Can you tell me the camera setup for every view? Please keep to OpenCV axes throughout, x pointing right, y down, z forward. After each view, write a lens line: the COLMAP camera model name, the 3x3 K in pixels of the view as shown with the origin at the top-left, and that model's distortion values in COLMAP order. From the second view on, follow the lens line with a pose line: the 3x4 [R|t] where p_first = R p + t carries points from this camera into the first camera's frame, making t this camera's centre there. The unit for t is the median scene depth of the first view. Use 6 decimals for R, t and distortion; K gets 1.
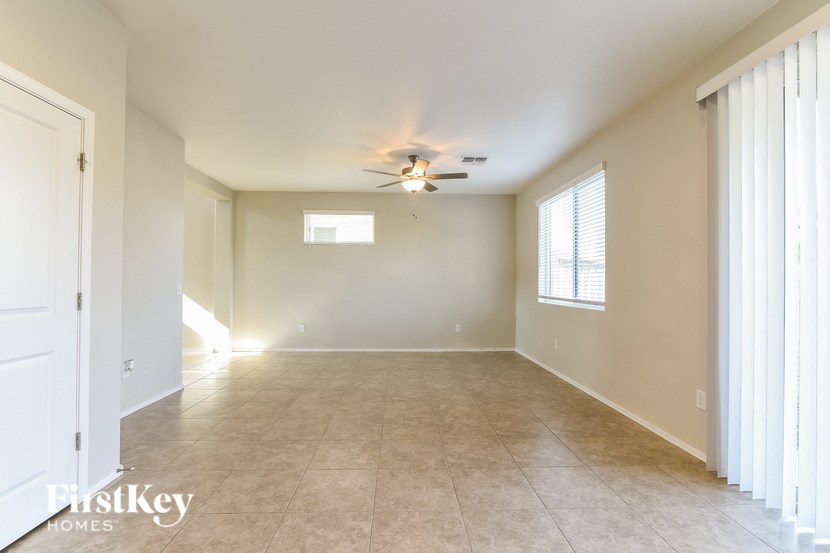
lens RADIAL K [[380.5, 0, 414.8], [0, 380.5, 279.9], [0, 0, 1]] dist [0.002619, 0.000361]
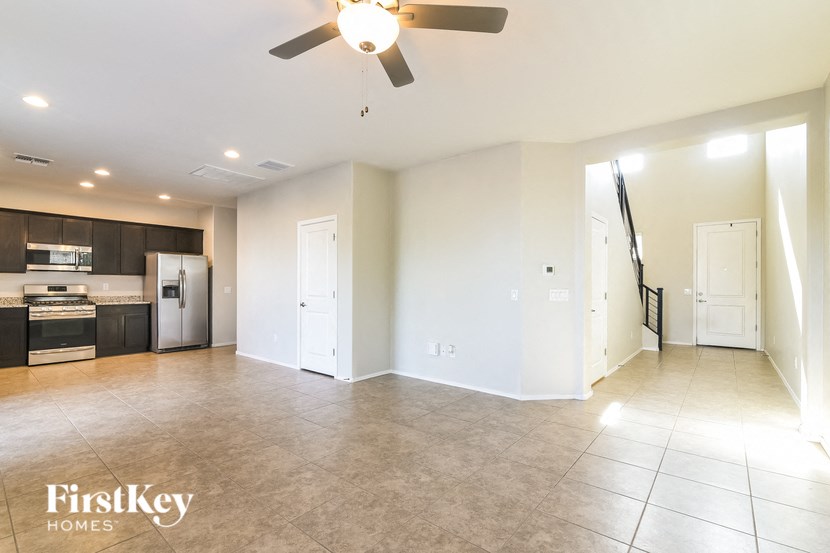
lens RADIAL K [[380.5, 0, 408.6], [0, 380.5, 283.5], [0, 0, 1]] dist [0.002619, 0.000361]
pose [[-0.682675, -0.015896, -0.730550, 0.414047], [-0.000498, 0.999773, -0.021289, 0.024535], [0.730722, -0.014169, -0.682528, 2.176329]]
